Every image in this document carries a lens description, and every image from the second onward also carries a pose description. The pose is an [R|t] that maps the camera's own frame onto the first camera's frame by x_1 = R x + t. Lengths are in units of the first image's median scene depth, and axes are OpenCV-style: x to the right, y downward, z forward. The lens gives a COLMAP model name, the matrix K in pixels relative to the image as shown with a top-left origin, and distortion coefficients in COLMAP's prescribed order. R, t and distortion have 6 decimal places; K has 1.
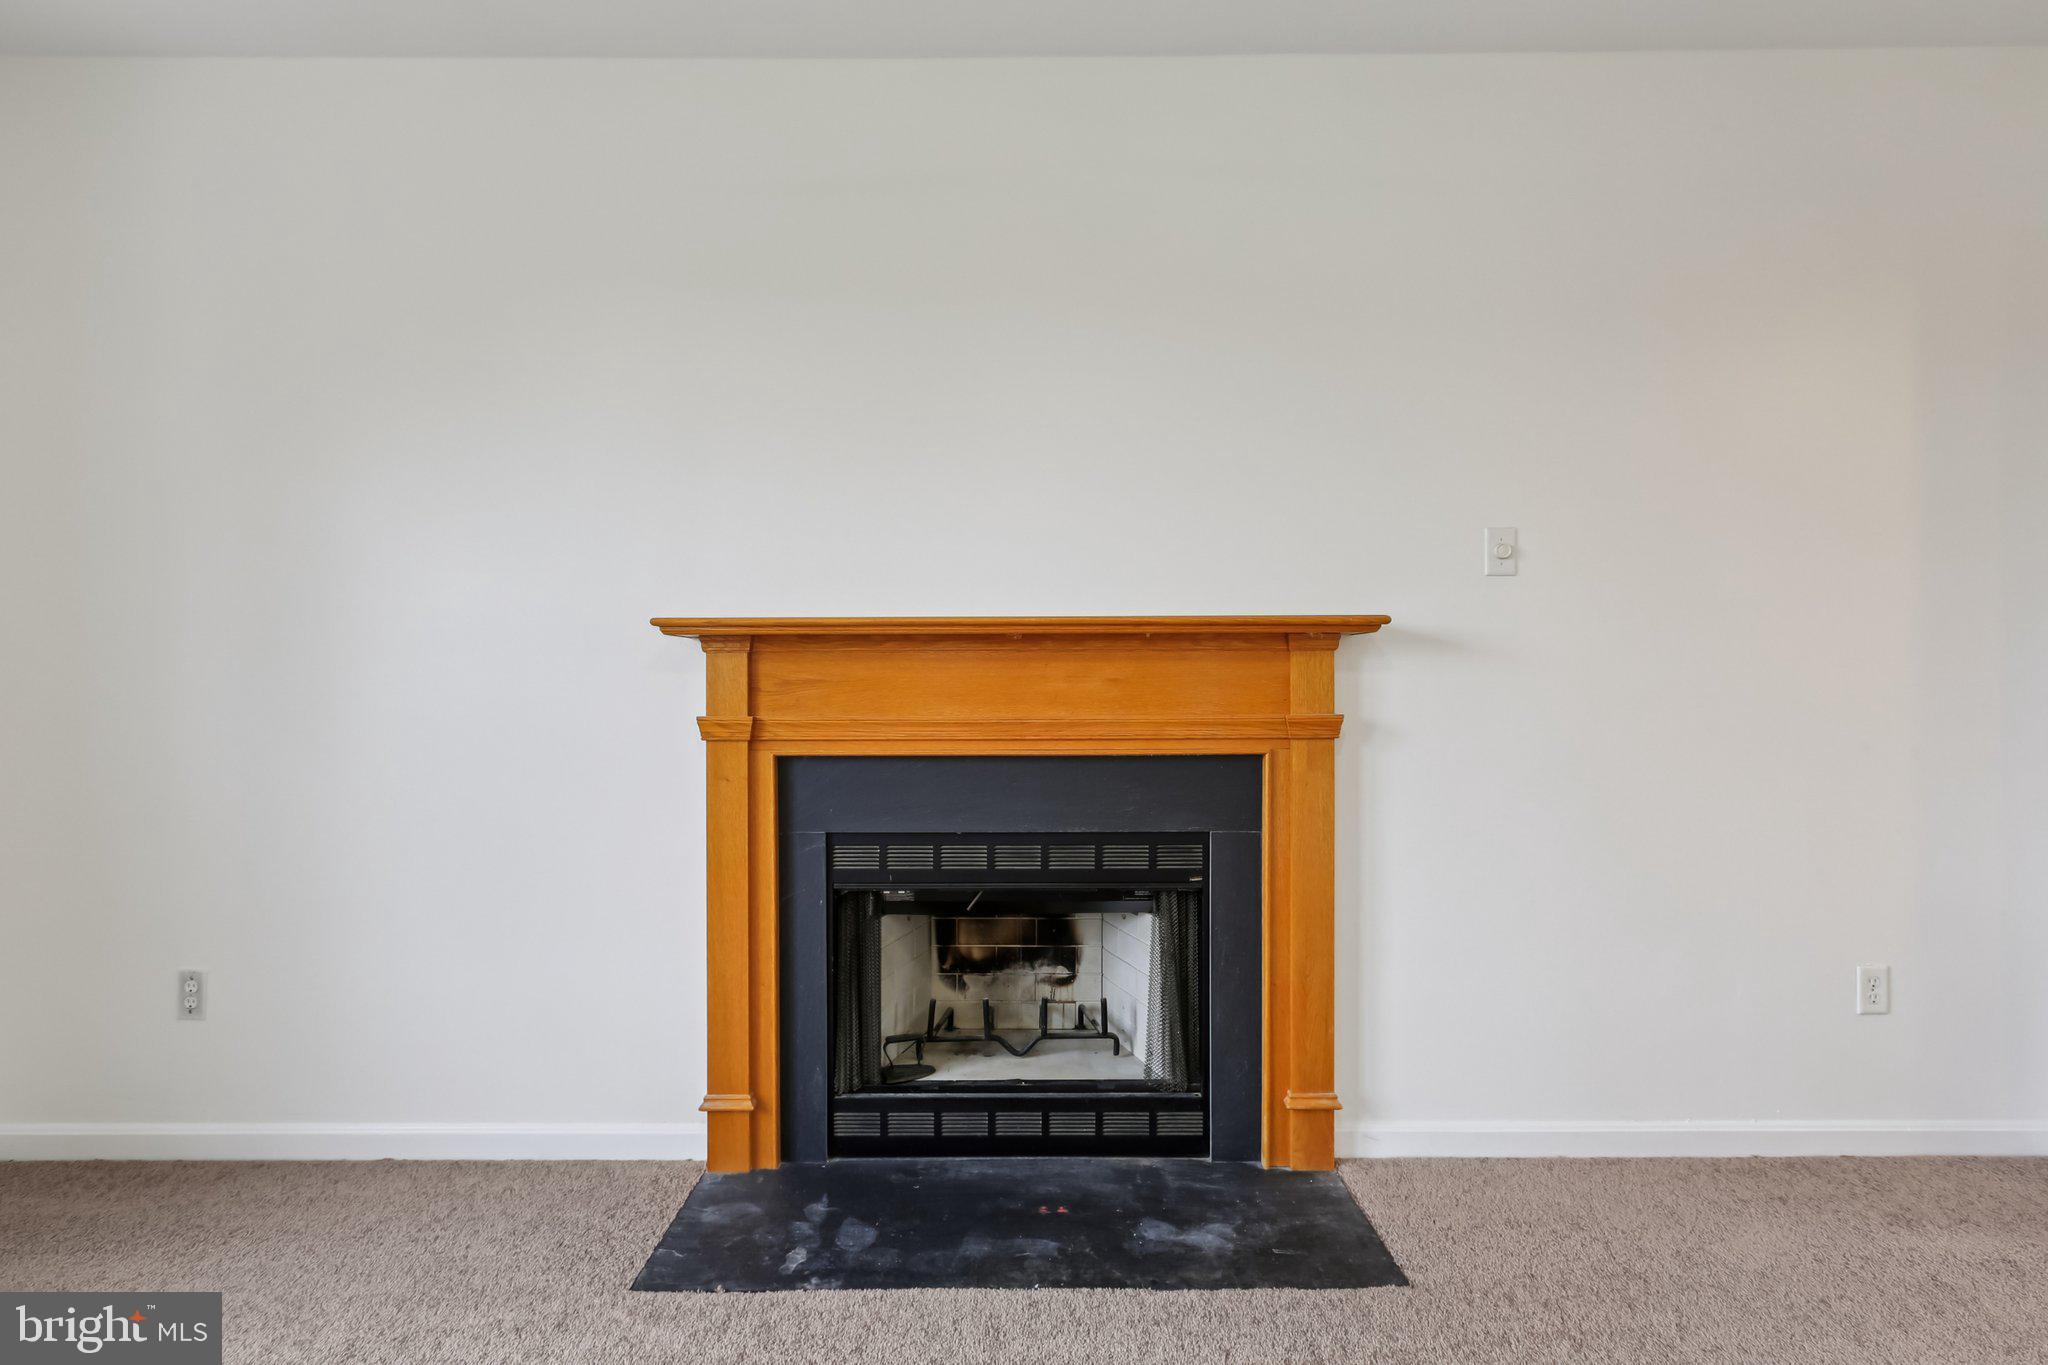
lens RADIAL K [[947.6, 0, 1024.0], [0, 947.6, 682.5], [0, 0, 1]] dist [0.001303, 0.000177]
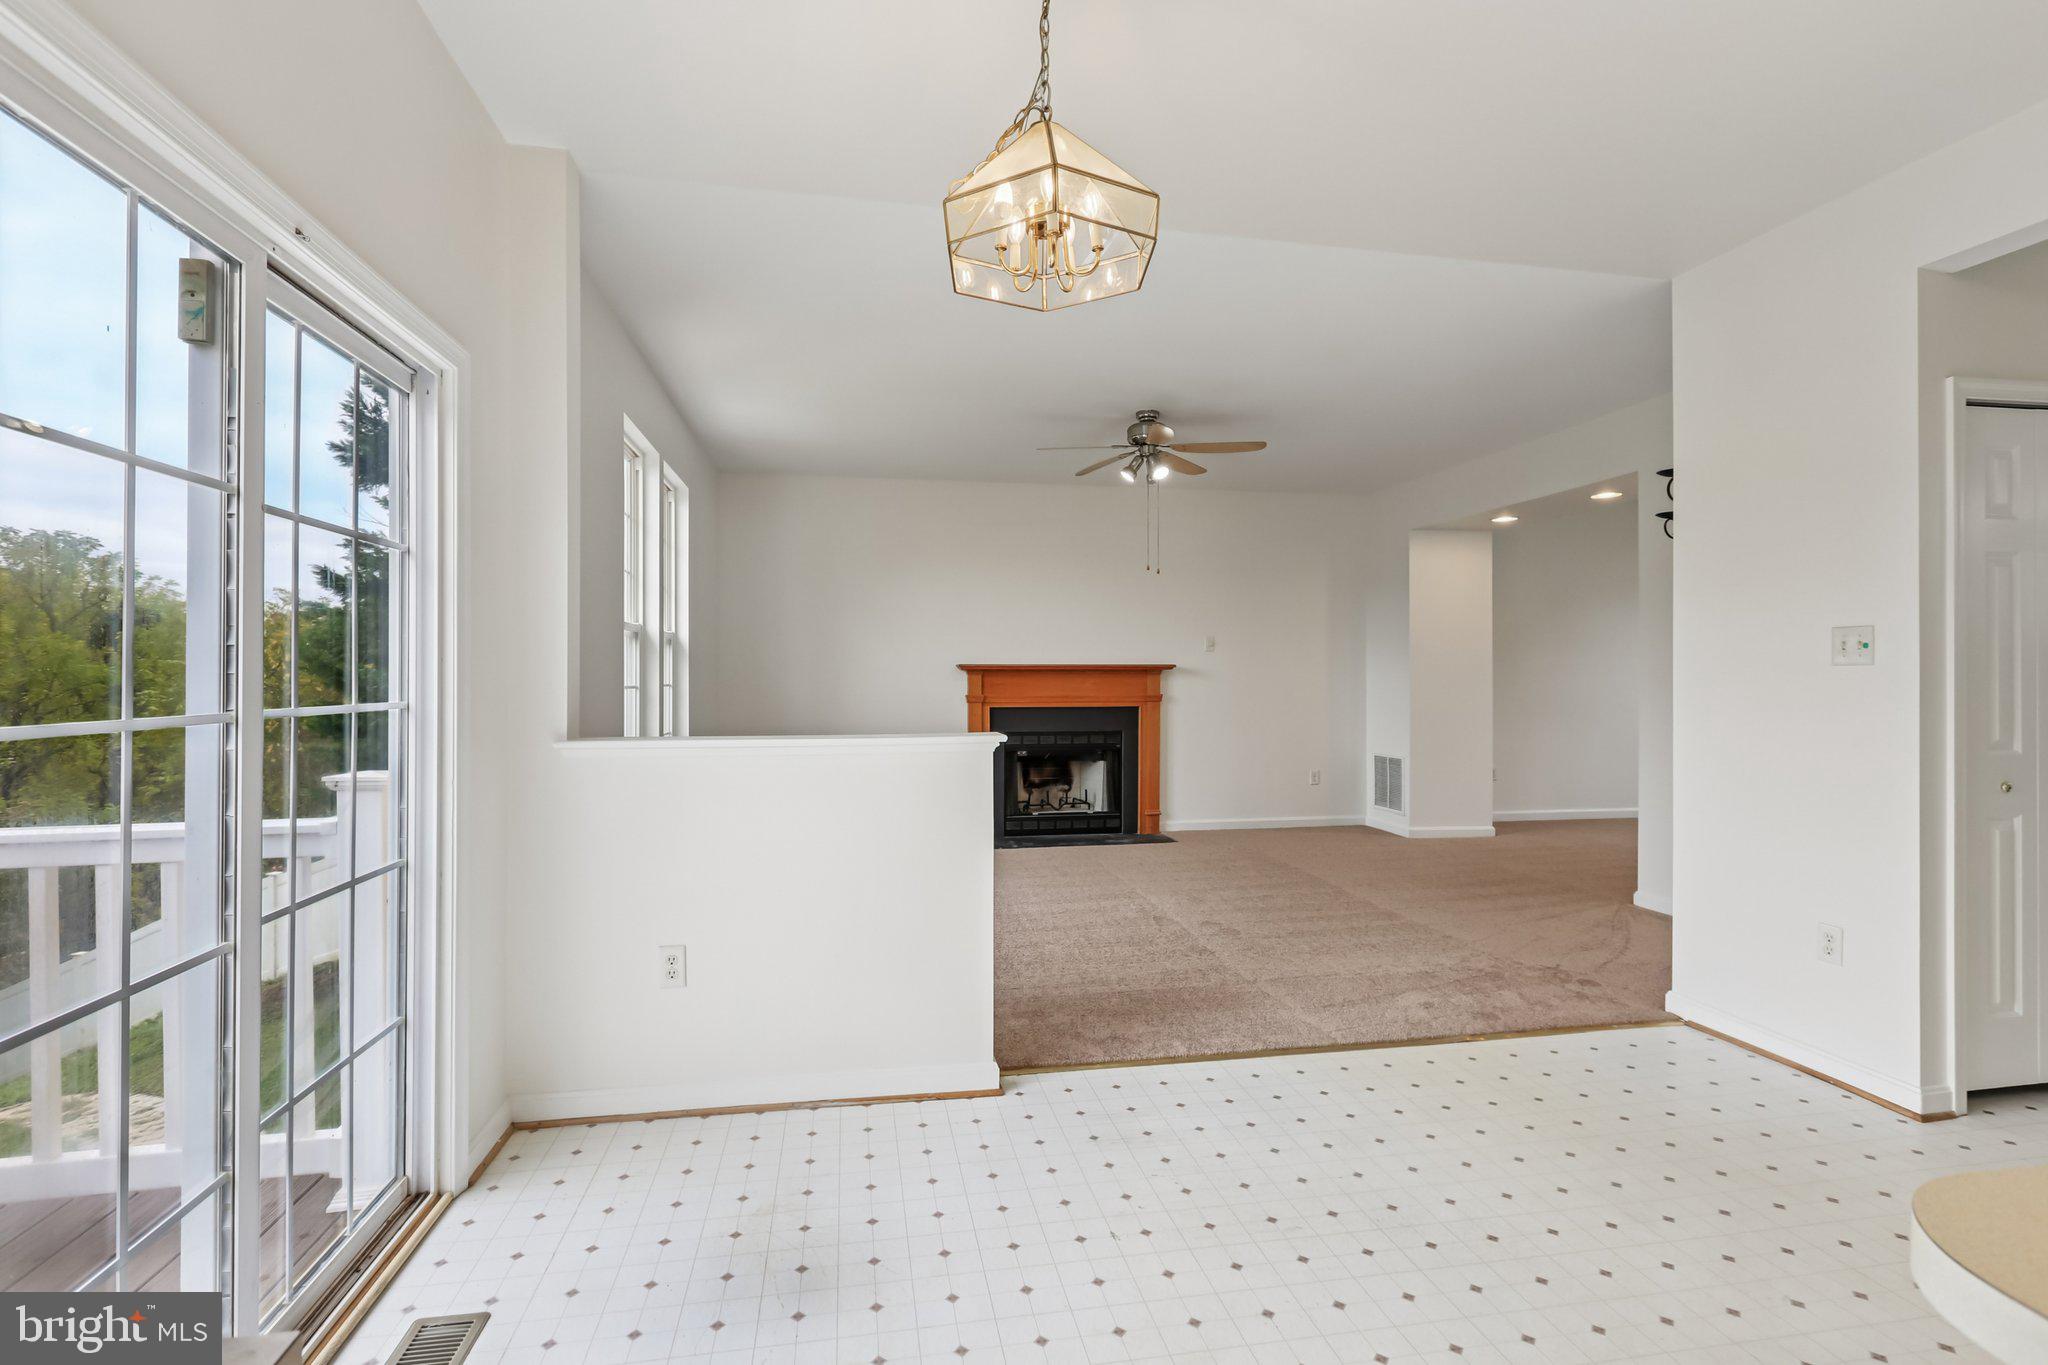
lens RADIAL K [[959.8, 0, 1066.0], [0, 959.8, 674.7], [0, 0, 1]] dist [-0.061502, 0.026124]
pose [[0.974475, 0.004343, 0.224456, -0.724663], [-0.003612, 0.999987, -0.003666, -0.020279], [-0.224469, 0.002761, 0.974477, -2.134282]]
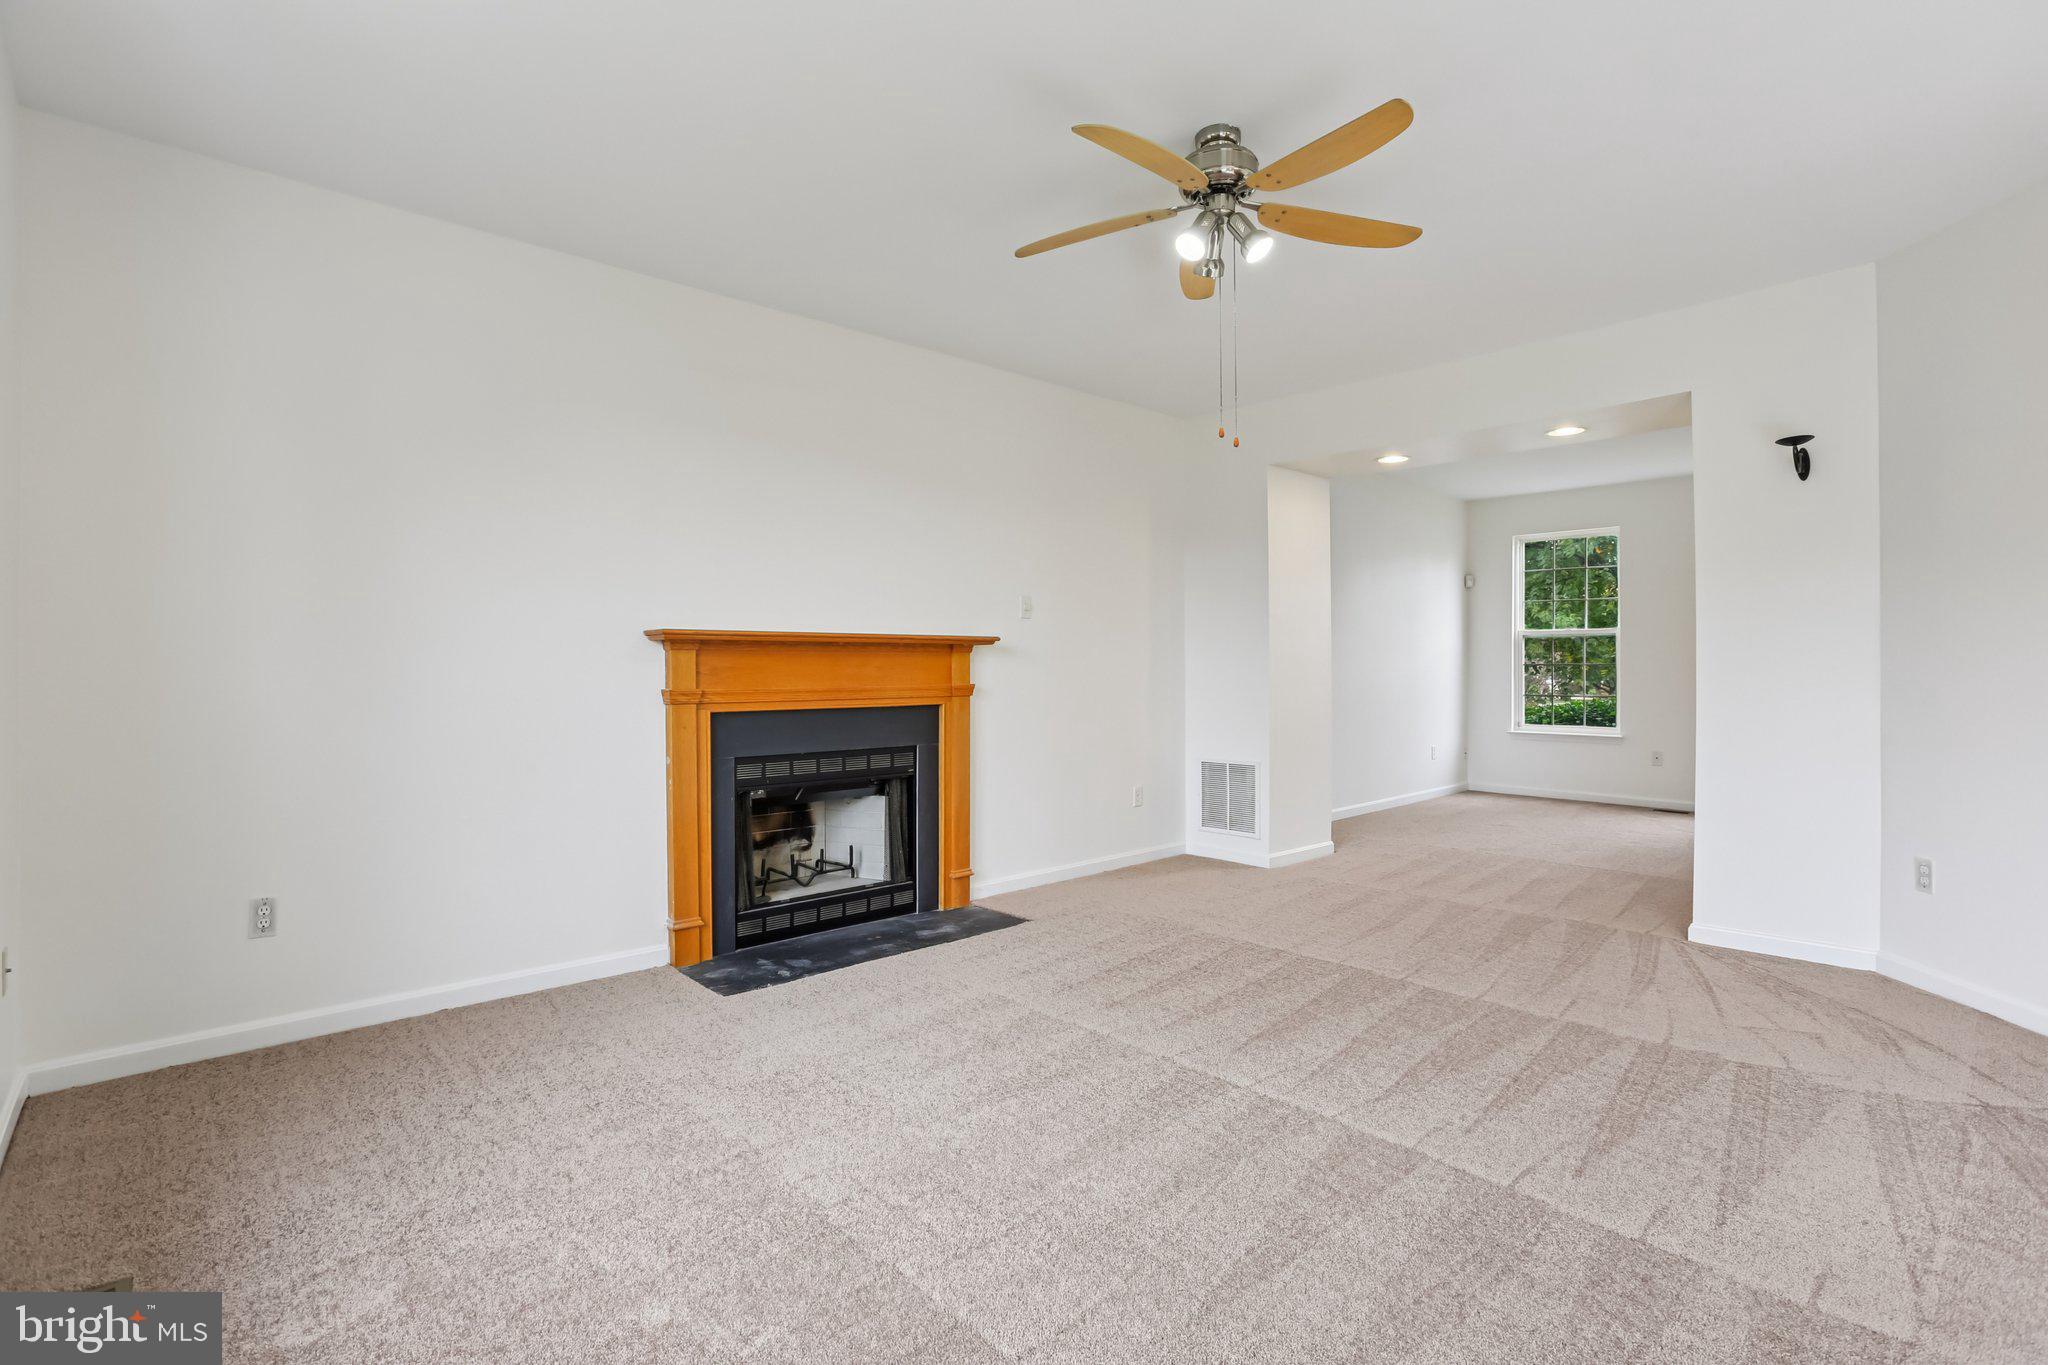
lens RADIAL K [[959.8, 0, 1066.0], [0, 959.8, 674.7], [0, 0, 1]] dist [-0.061502, 0.026124]
pose [[0.709003, -0.003955, 0.705194, -0.984419], [0.001737, 0.999991, 0.003862, 0.005577], [-0.705203, -0.001514, 0.709004, -0.617166]]
